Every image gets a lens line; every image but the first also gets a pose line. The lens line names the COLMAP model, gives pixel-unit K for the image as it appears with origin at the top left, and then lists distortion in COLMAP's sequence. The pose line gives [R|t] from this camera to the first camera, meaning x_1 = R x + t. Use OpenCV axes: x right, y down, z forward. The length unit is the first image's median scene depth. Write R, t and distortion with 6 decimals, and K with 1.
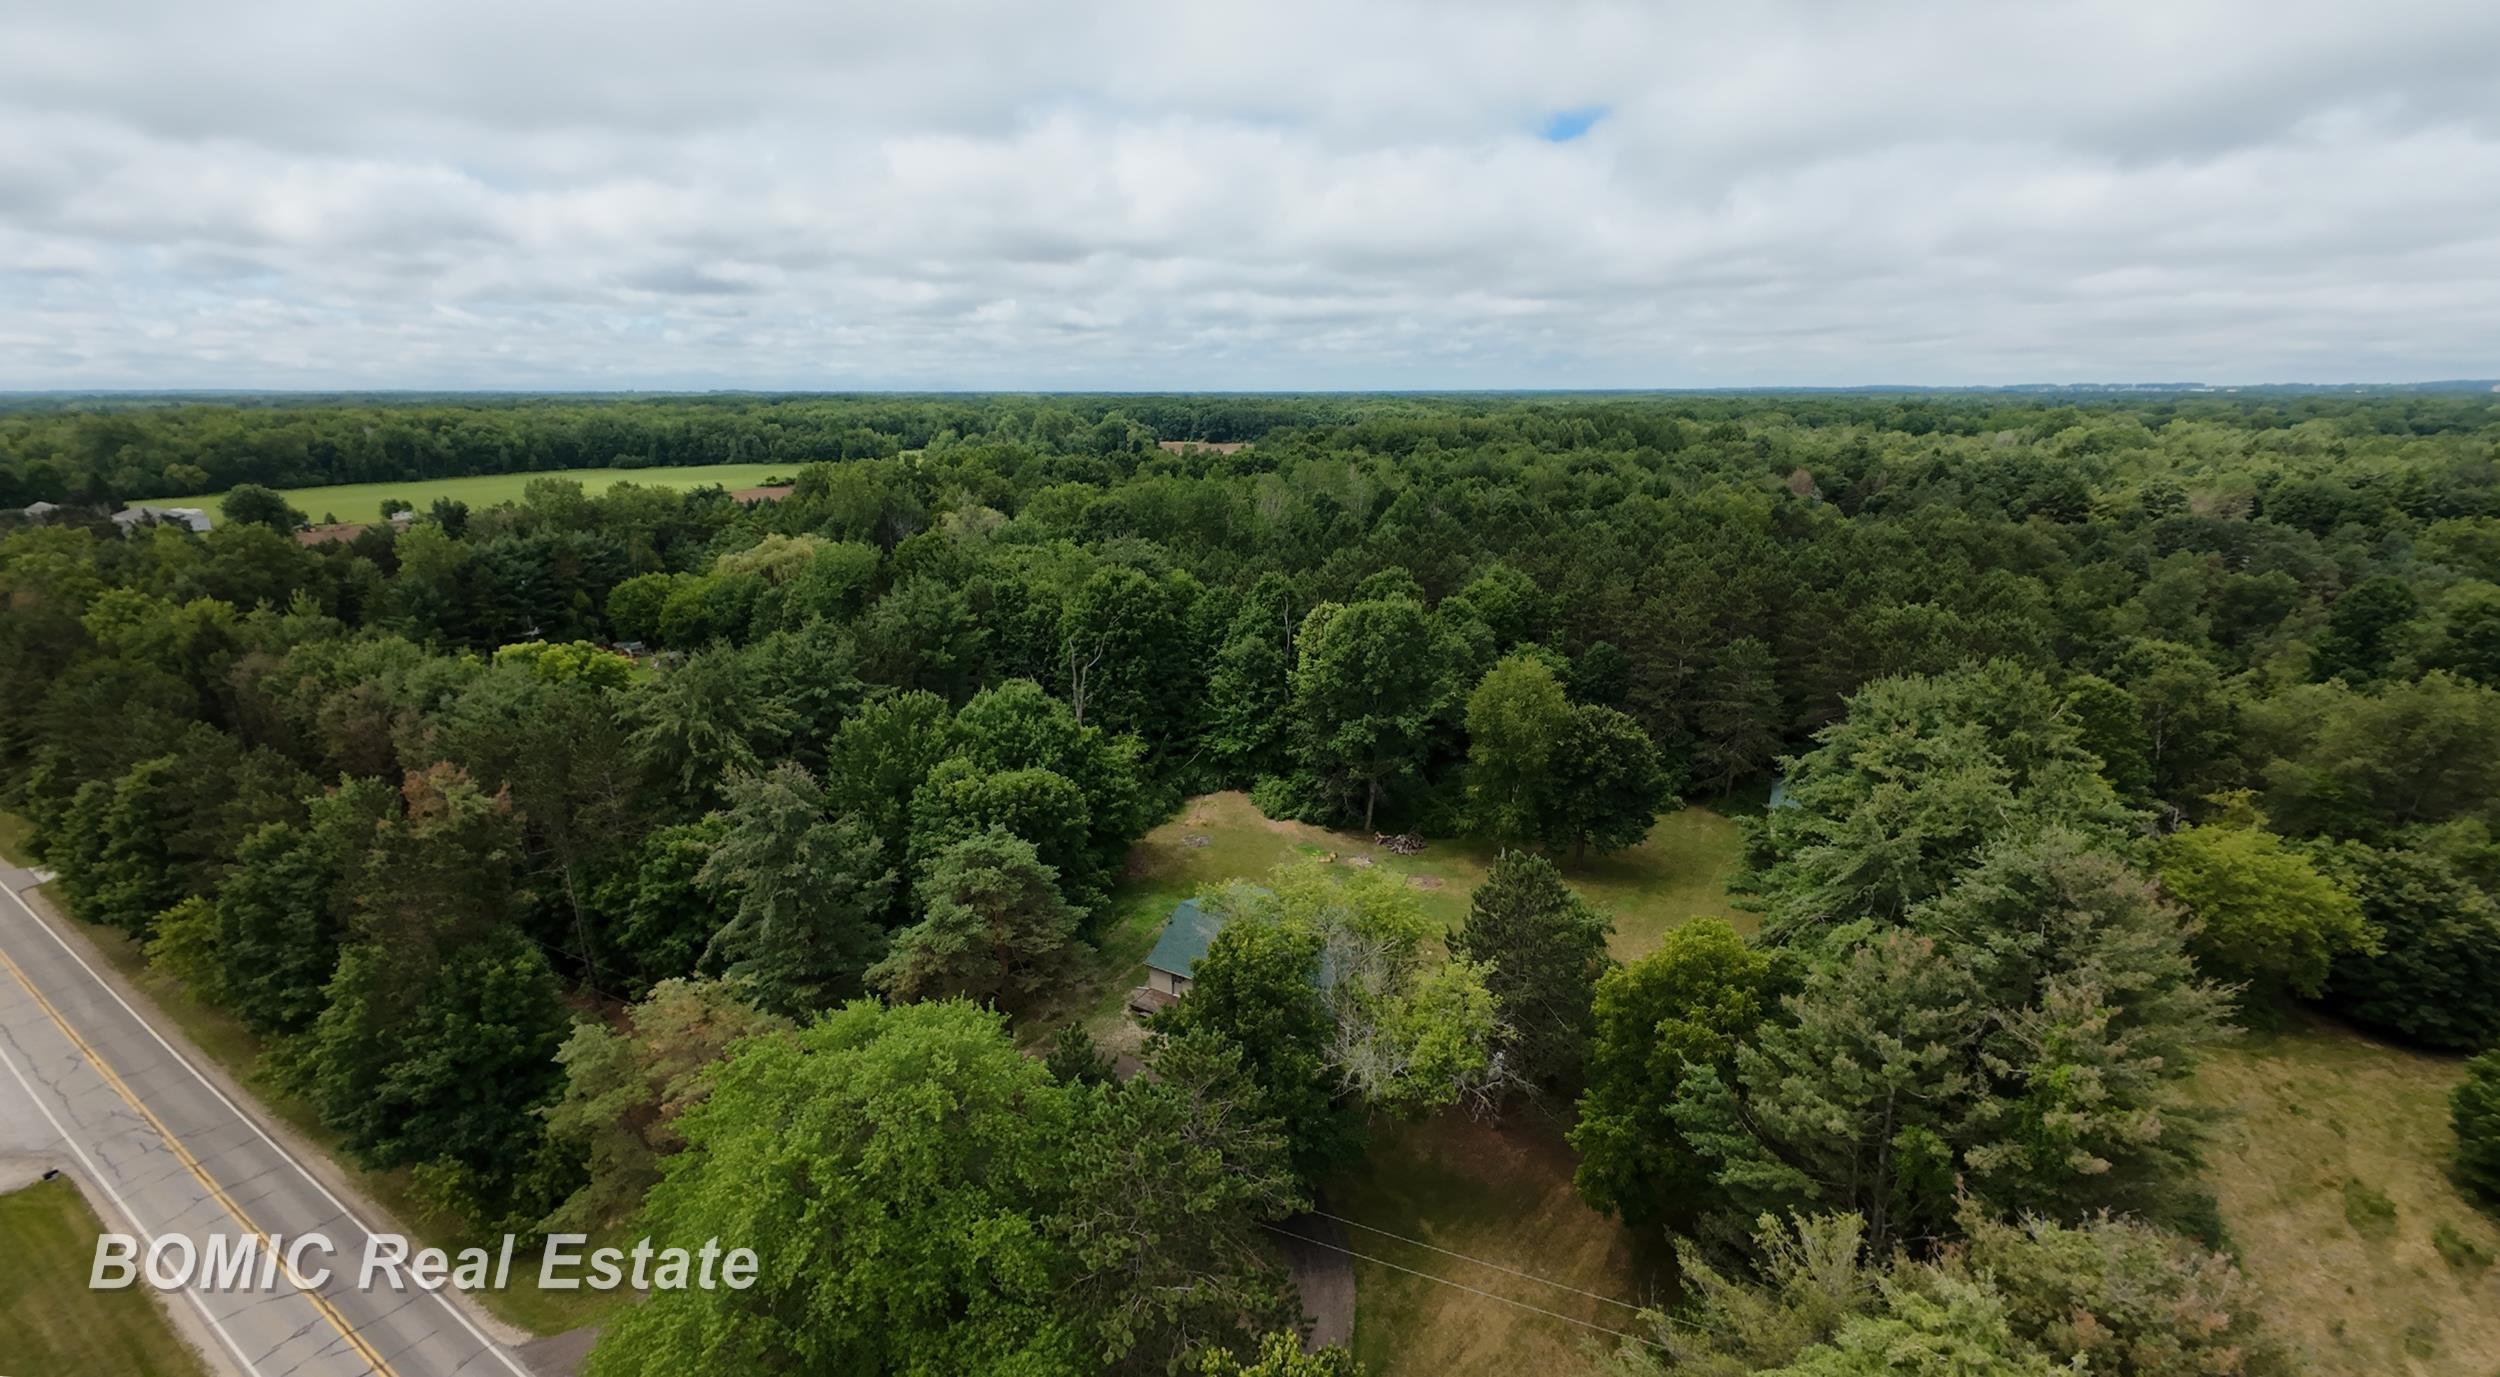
lens RADIAL K [[1228.6, 0, 1256.6], [0, 1228.6, 673.5], [0, 0, 1]] dist [0.000769, 0.000931]
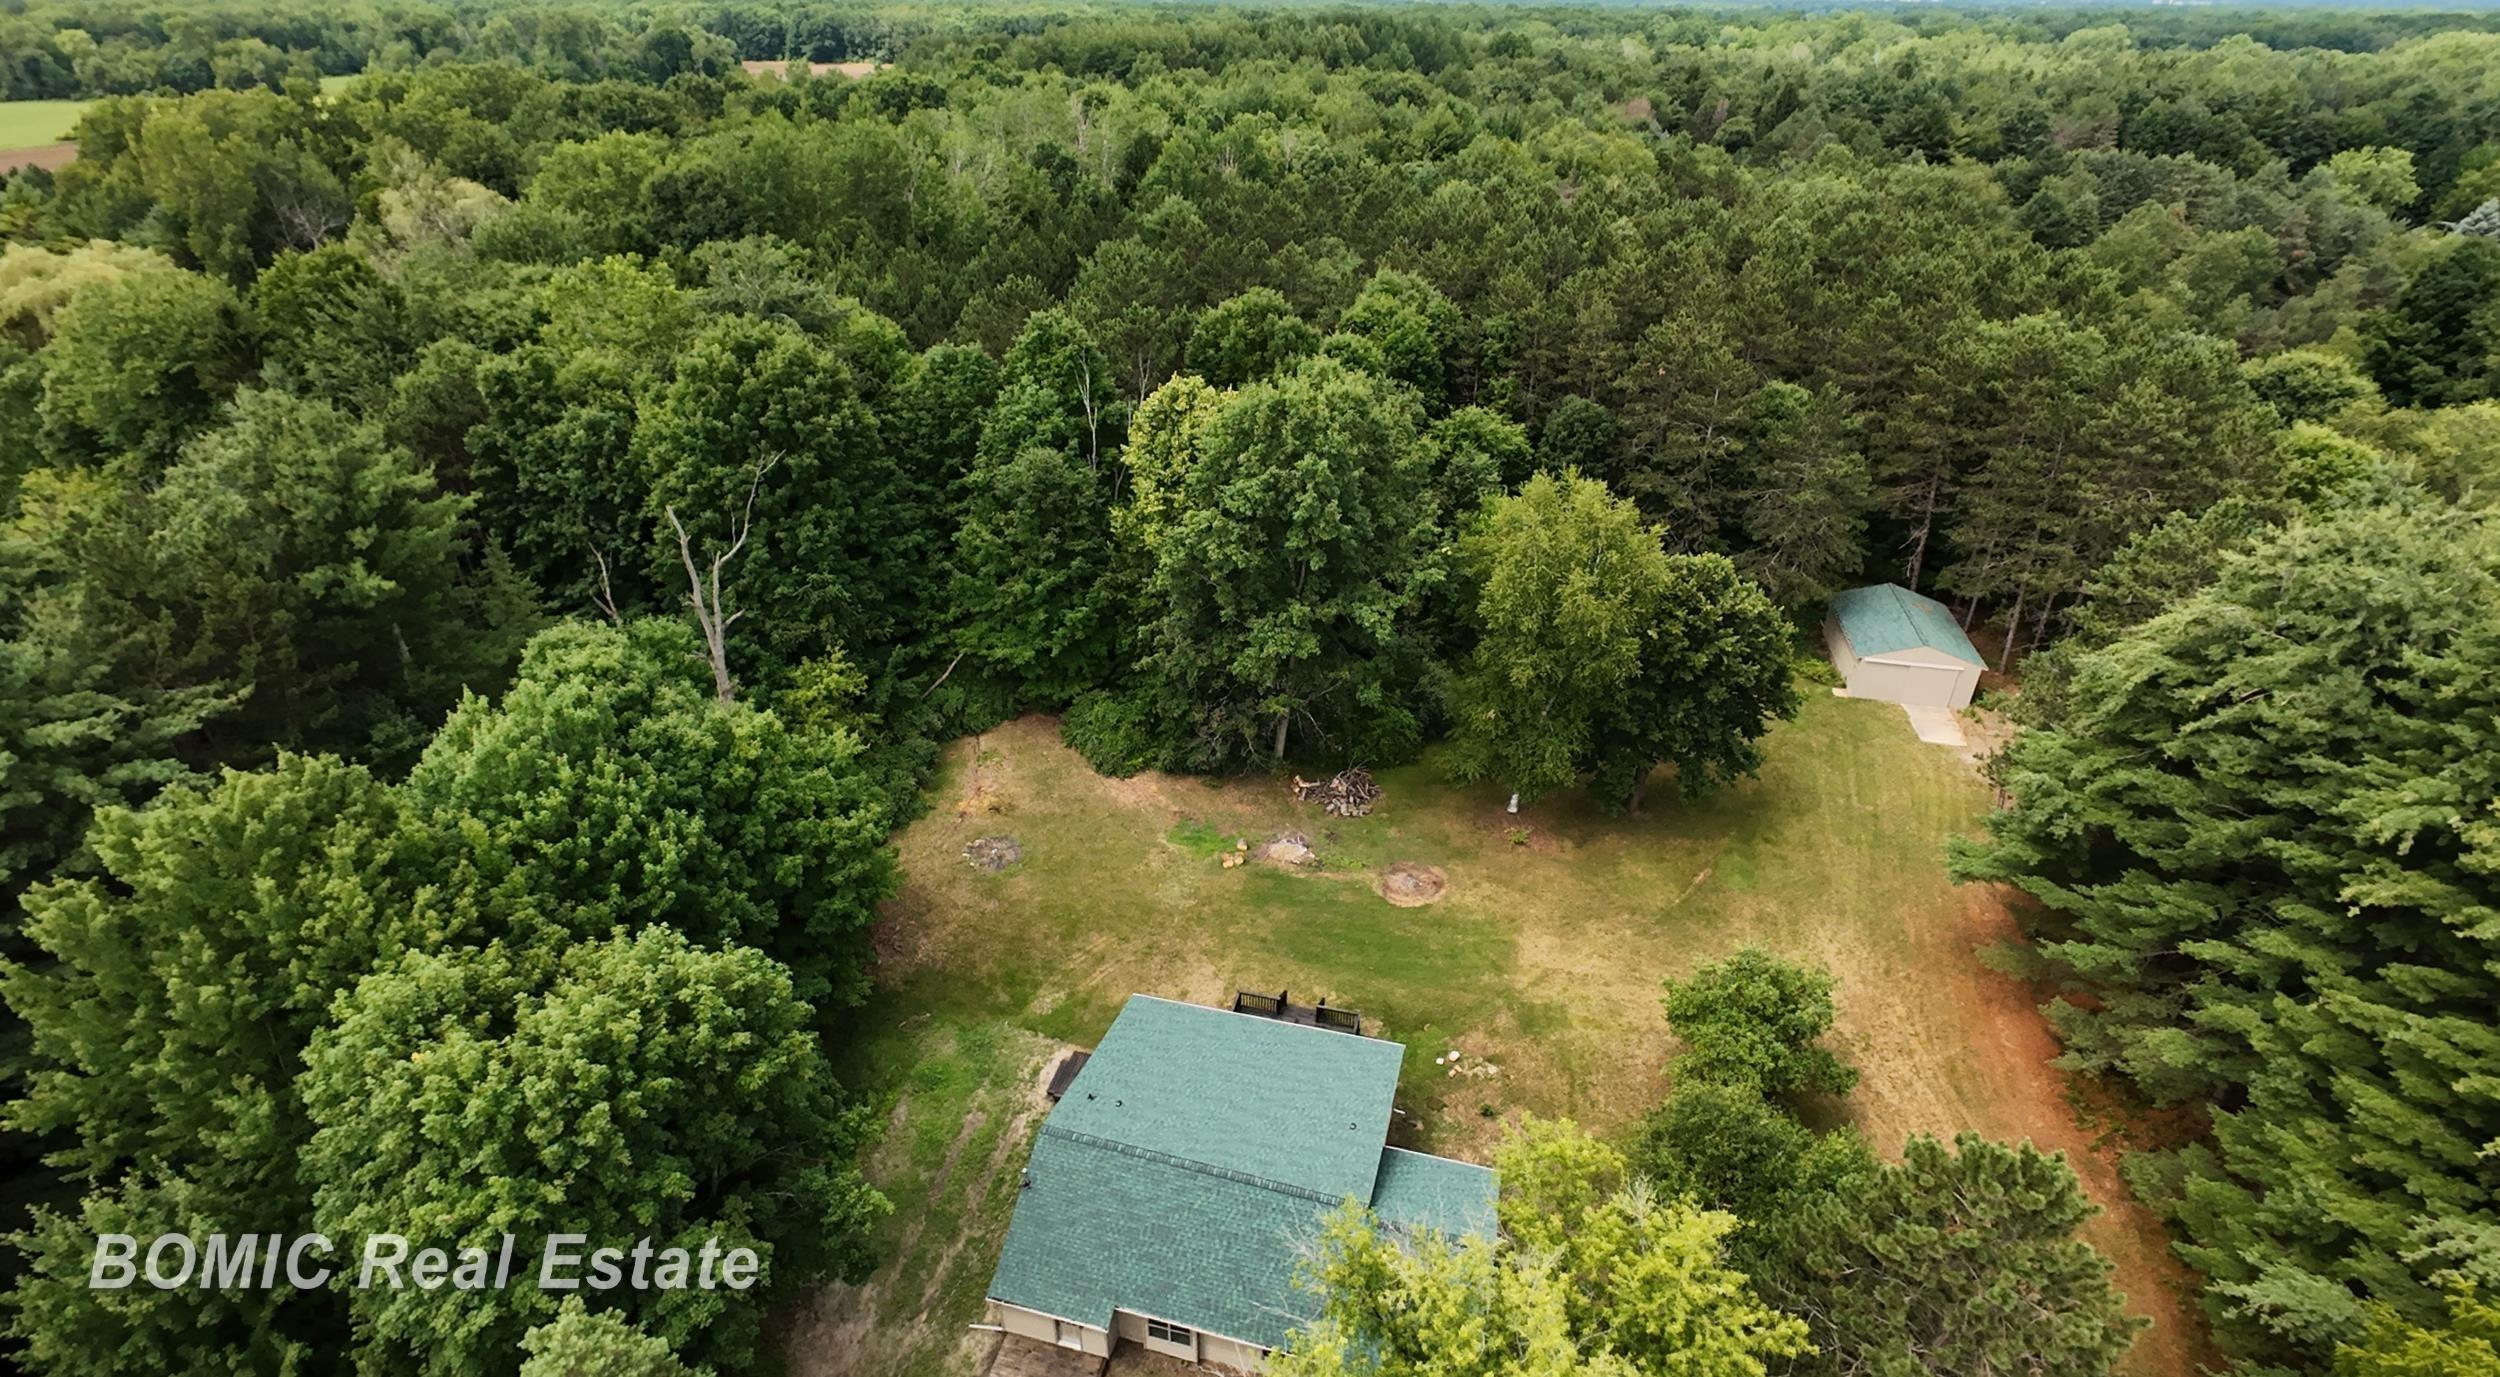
lens RADIAL K [[1228.6, 0, 1256.6], [0, 1228.6, 673.5], [0, 0, 1]] dist [0.000769, 0.000931]
pose [[0.957389, -0.130490, 0.257639, -0.060016], [0.056177, 0.959206, 0.277071, -0.076035], [-0.283284, -0.250791, 0.925664, 0.439327]]
